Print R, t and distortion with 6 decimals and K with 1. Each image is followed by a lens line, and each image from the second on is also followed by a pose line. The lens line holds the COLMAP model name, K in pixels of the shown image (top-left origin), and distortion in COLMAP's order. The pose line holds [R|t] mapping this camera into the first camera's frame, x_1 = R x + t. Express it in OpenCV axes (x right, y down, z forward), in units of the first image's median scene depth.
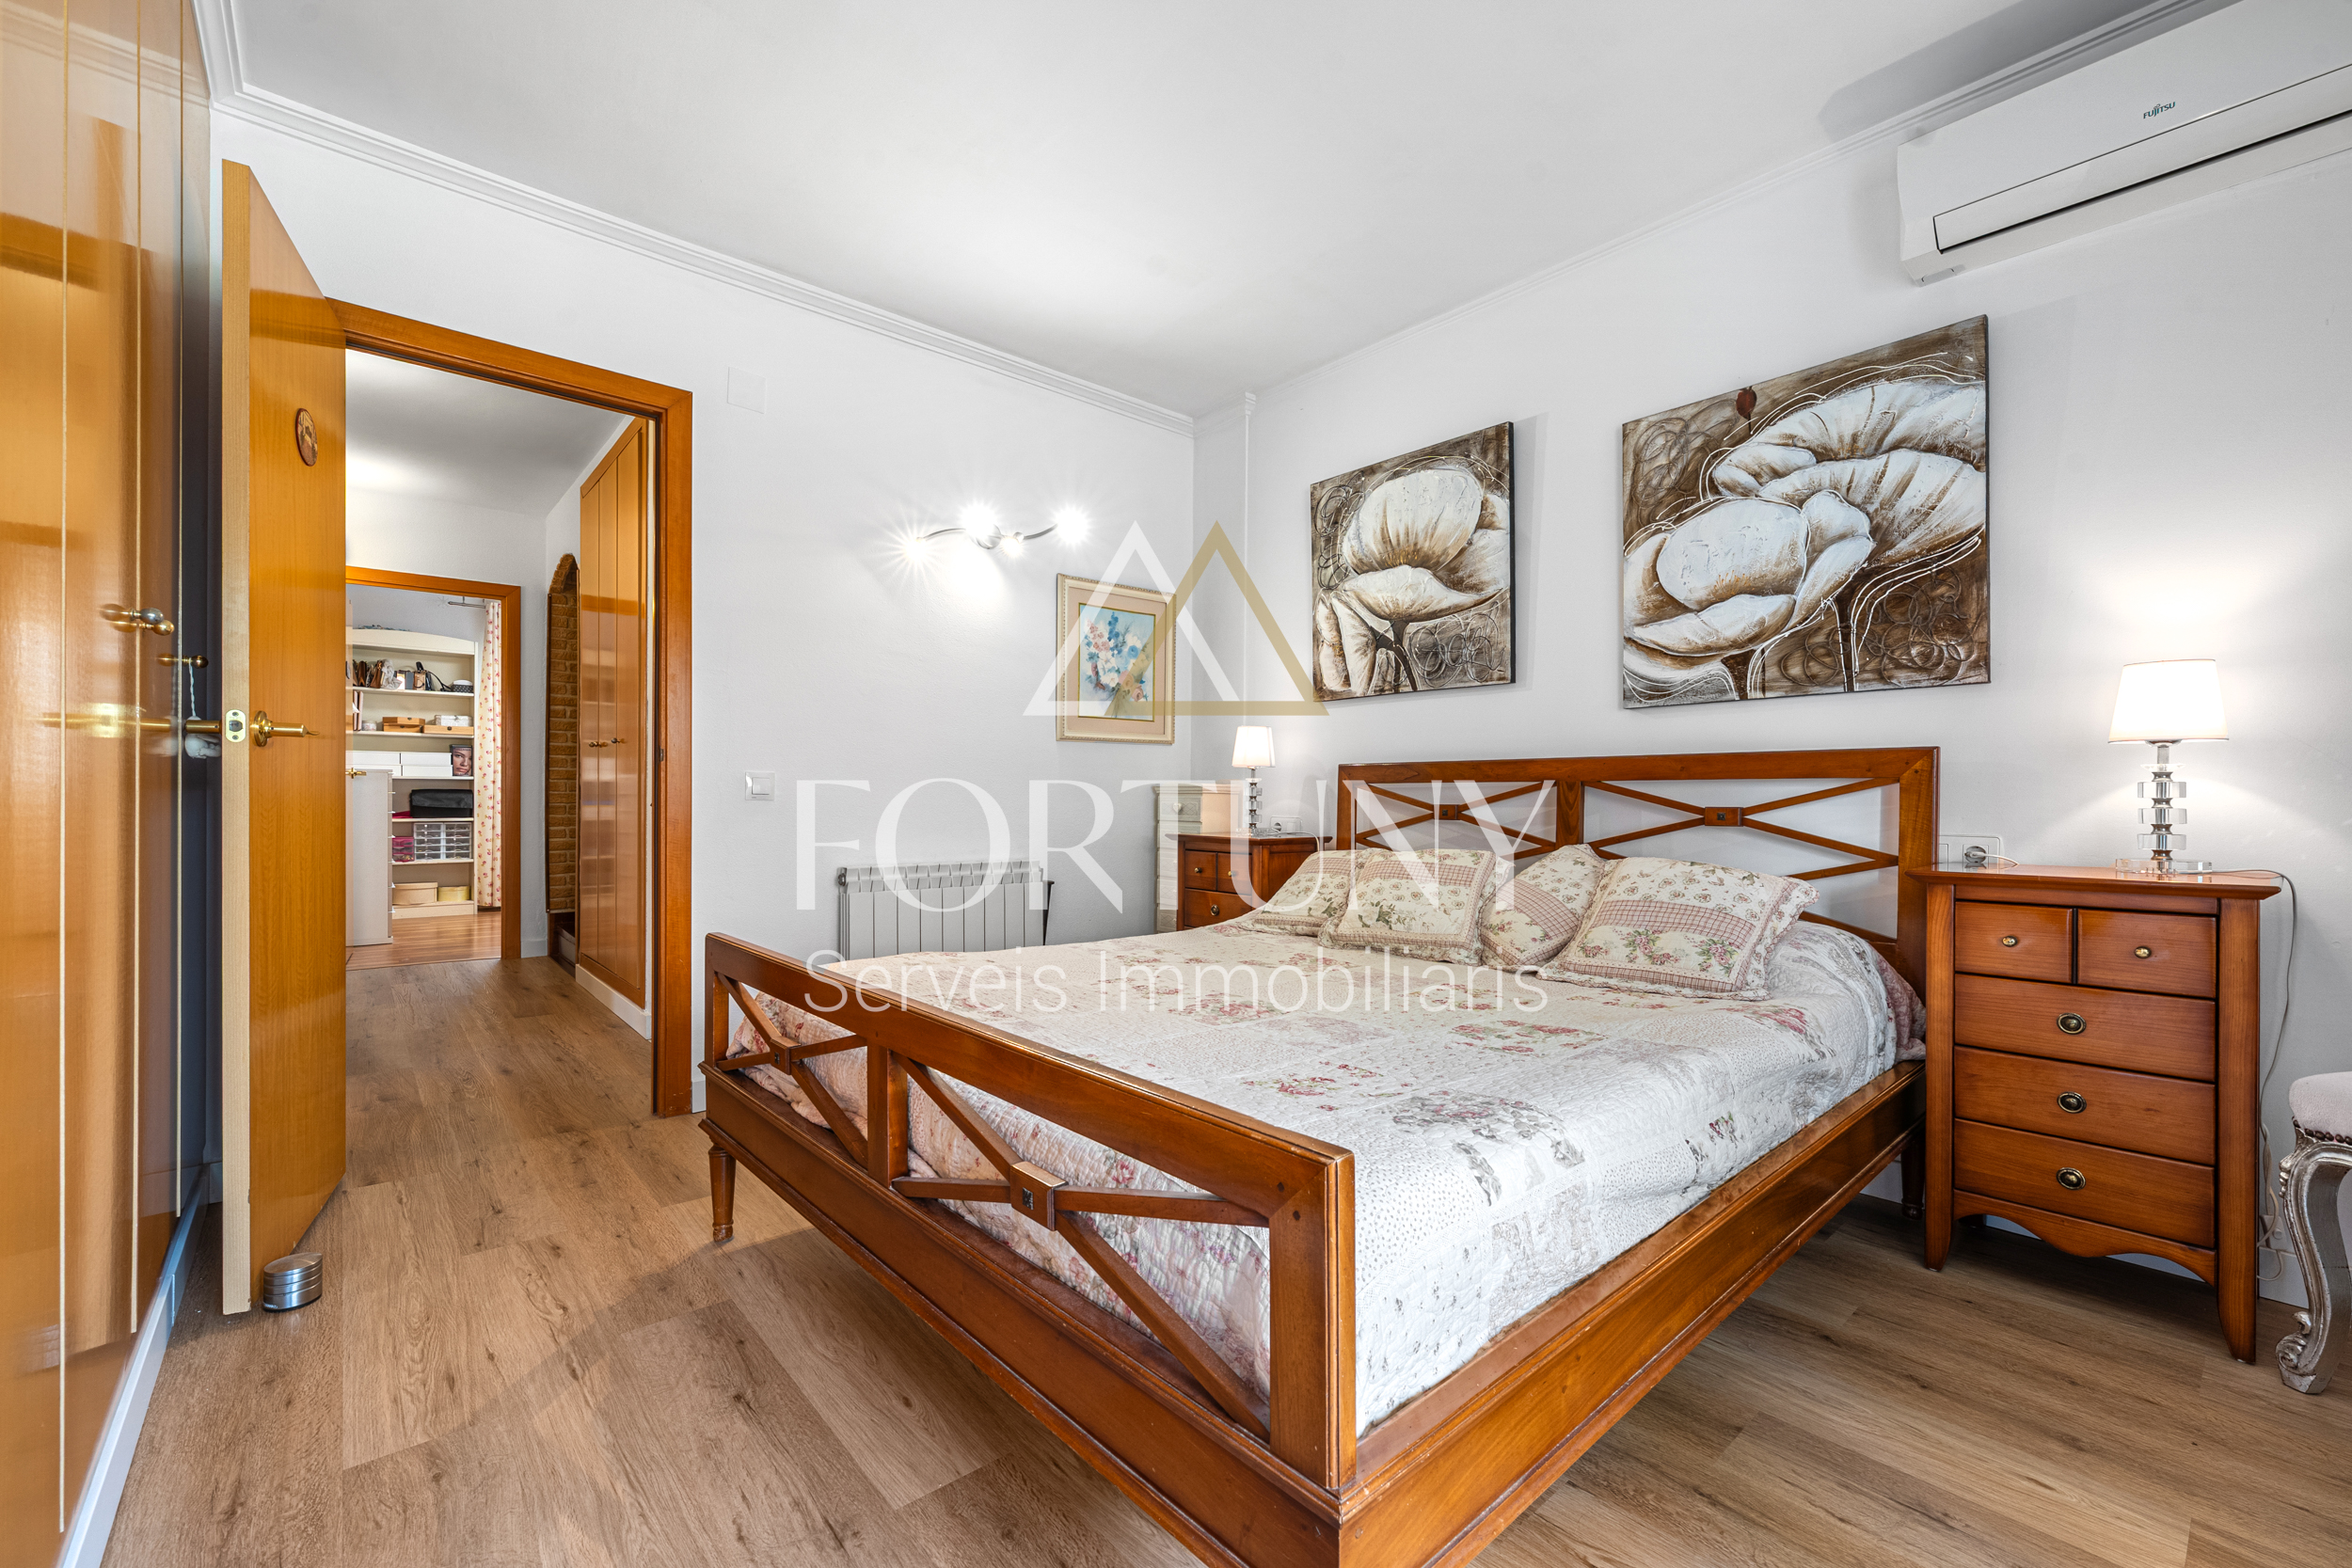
lens RADIAL K [[959.0, 0, 1187.9], [0, 959.0, 789.4], [0, 0, 1]] dist [0.002609, 0.000115]
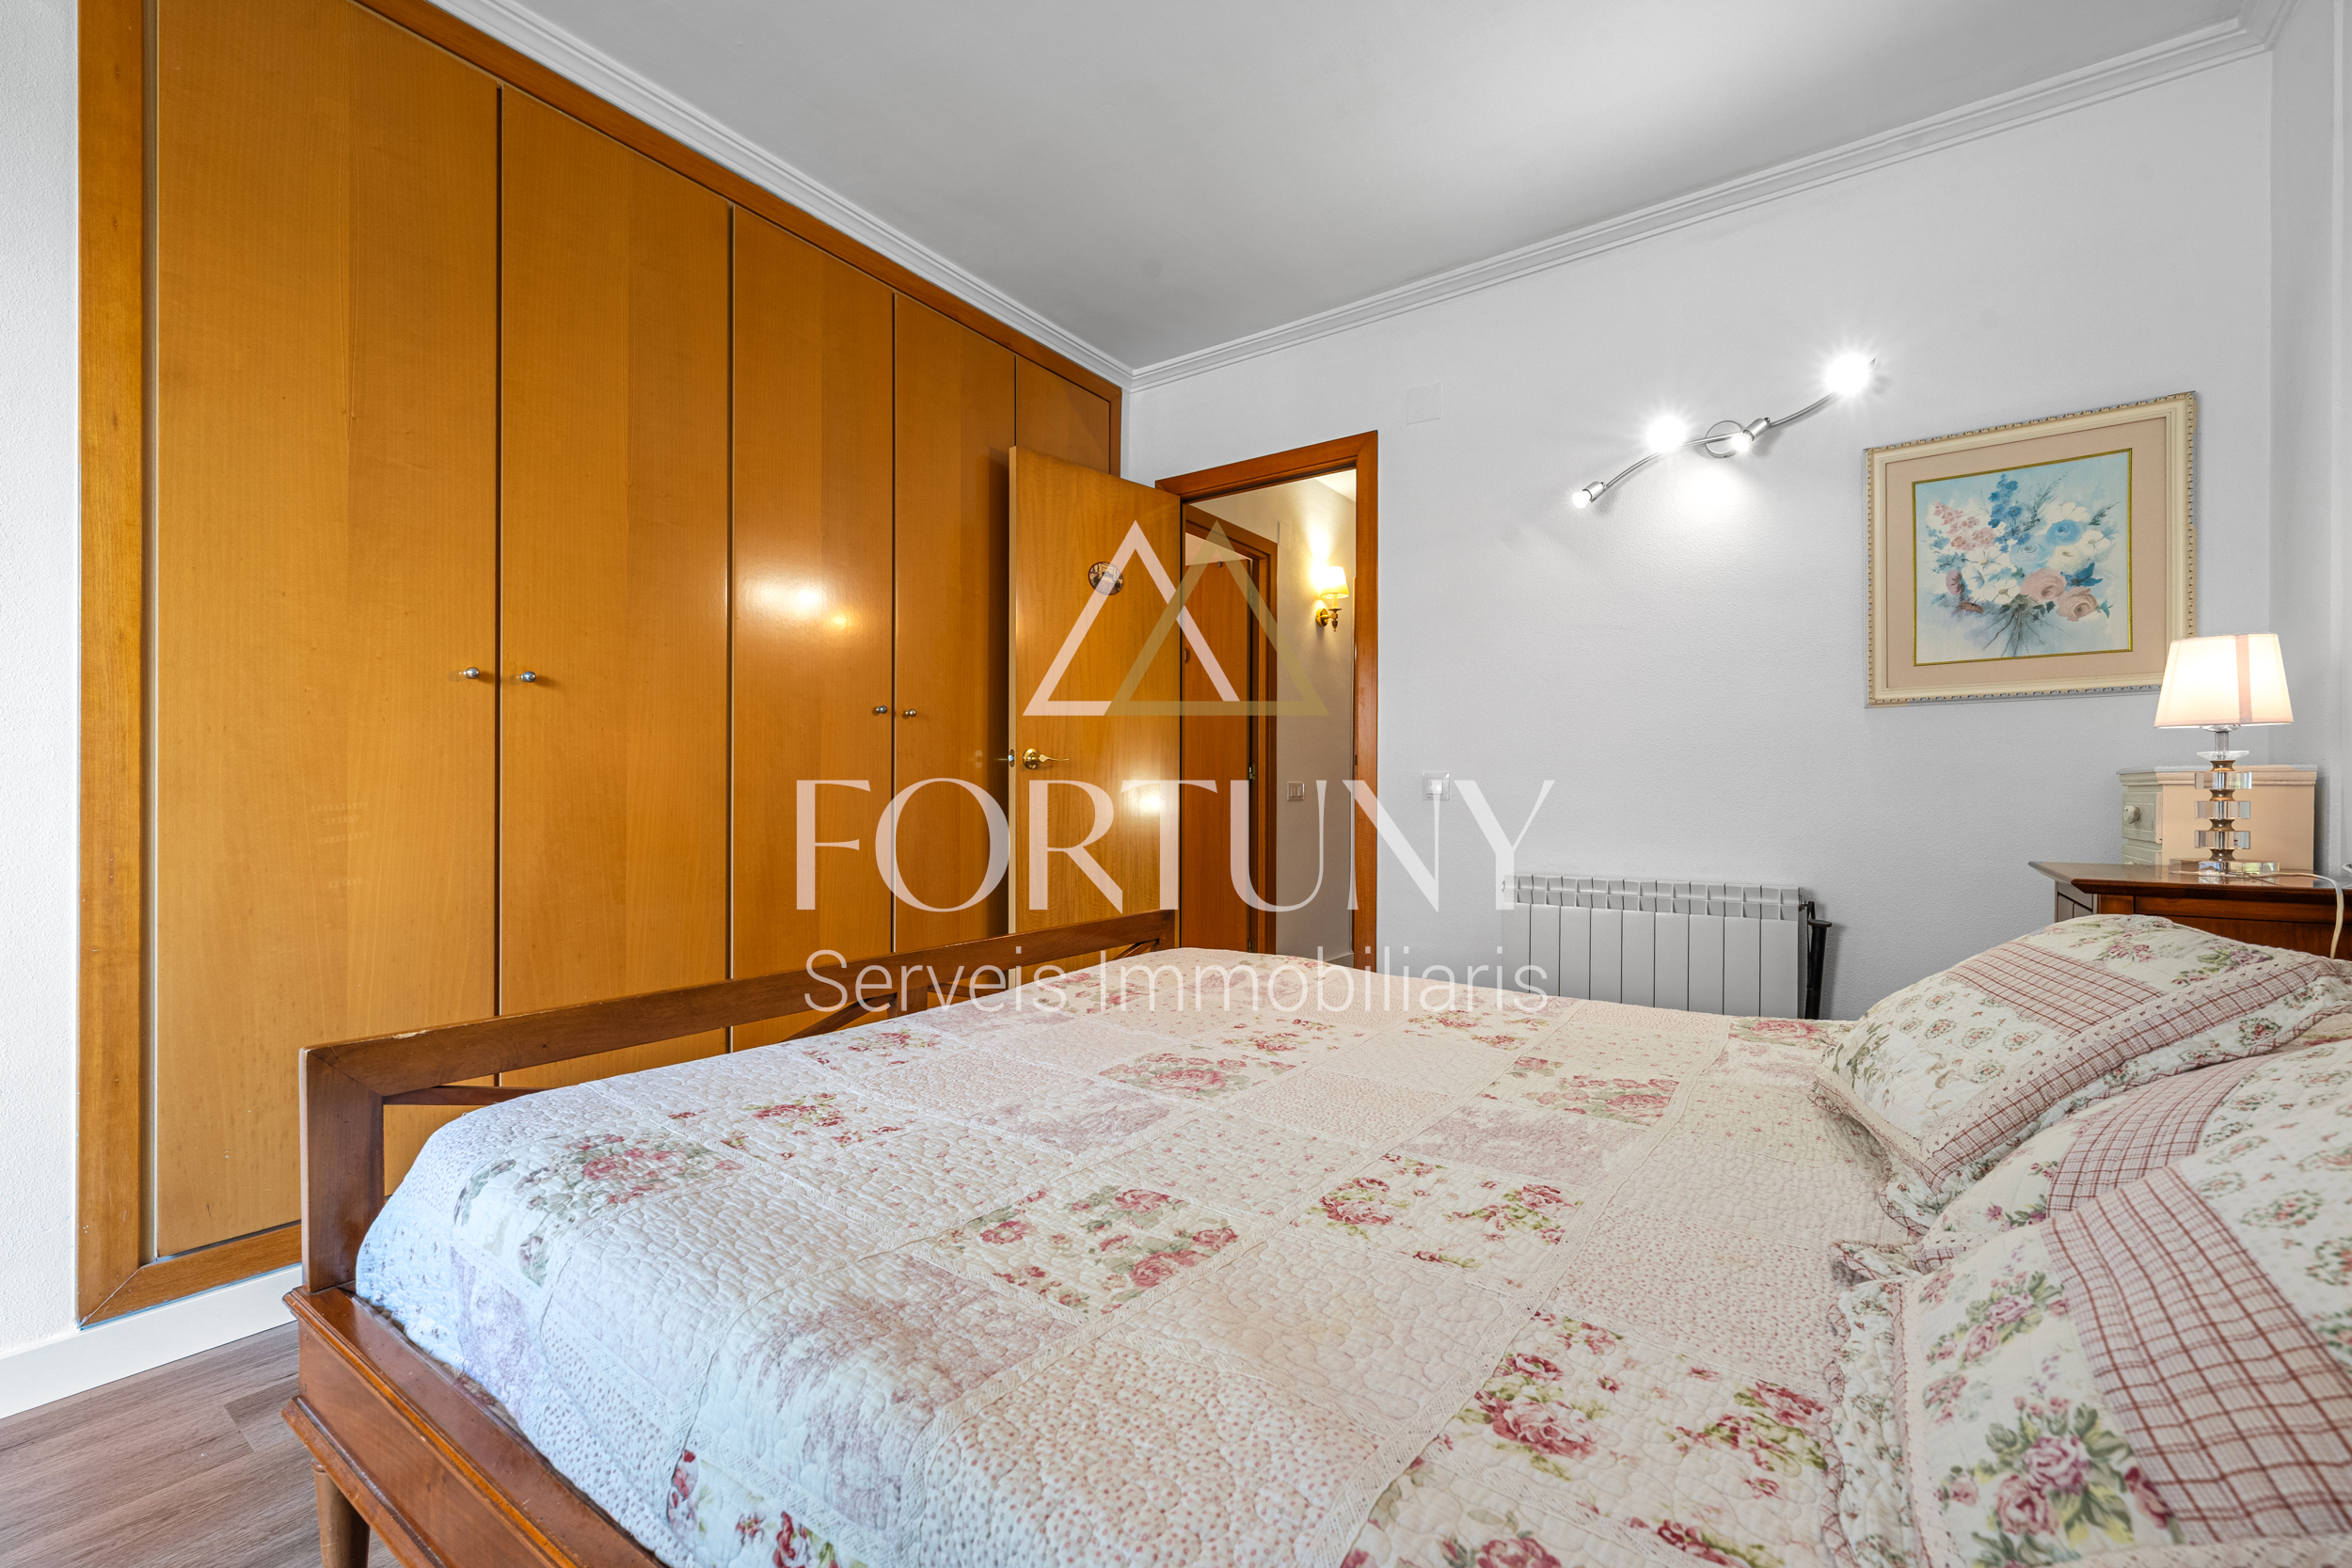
lens RADIAL K [[959.0, 0, 1187.9], [0, 959.0, 789.4], [0, 0, 1]] dist [0.002609, 0.000115]
pose [[0.238616, -0.009059, -0.971072, 0.372450], [0.008741, 0.999936, -0.007181, 0.004747], [0.971075, -0.006775, 0.238680, 0.389805]]
